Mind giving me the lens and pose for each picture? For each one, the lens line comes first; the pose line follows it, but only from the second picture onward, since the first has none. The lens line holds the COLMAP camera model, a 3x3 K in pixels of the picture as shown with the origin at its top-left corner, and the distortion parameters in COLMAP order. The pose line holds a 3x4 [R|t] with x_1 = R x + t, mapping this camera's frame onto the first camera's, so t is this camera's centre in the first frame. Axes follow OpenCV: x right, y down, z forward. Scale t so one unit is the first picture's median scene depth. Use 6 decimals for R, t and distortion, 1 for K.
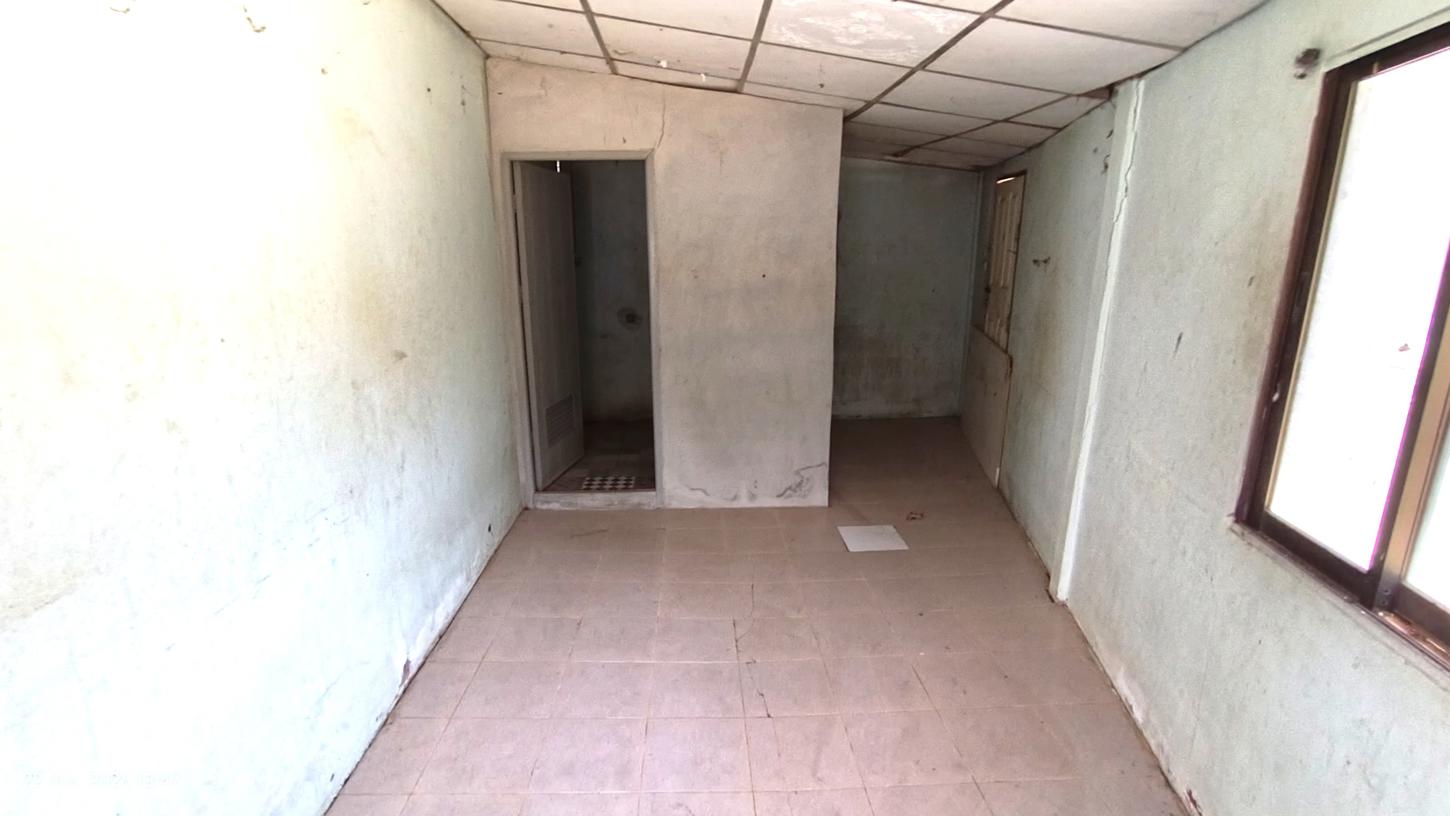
lens RADIAL K [[665.7, 0, 724.8], [0, 665.7, 413.6], [0, 0, 1]] dist [-0.027681, 0.016103]
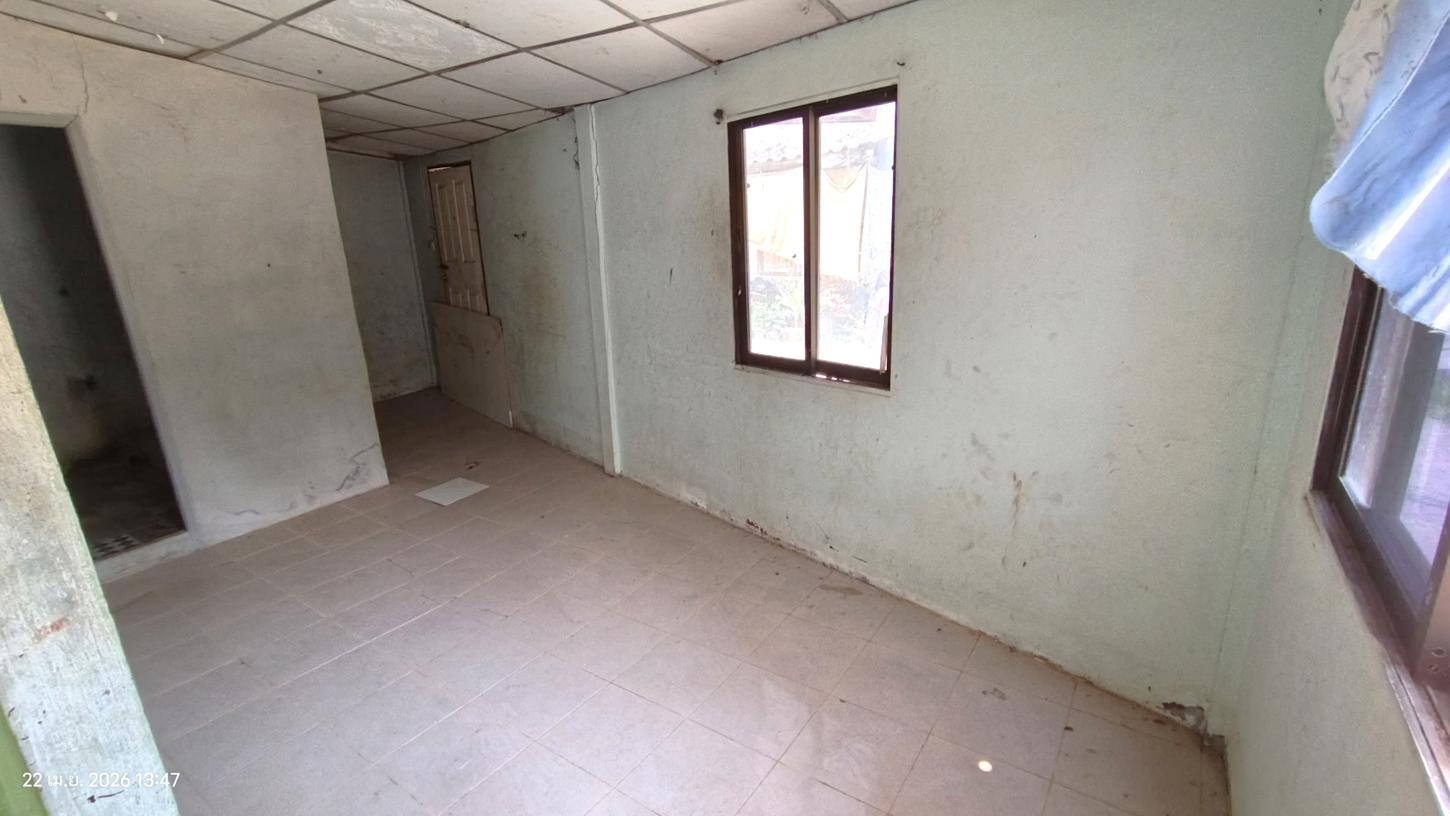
lens RADIAL K [[677.6, 0, 710.4], [0, 677.6, 417.4], [0, 0, 1]] dist [-0.030299, 0.017392]
pose [[0.600895, -0.243075, 0.761472, -0.376292], [0.229810, 0.964955, 0.126683, 0.026641], [-0.765580, 0.098871, 0.635698, -0.064702]]
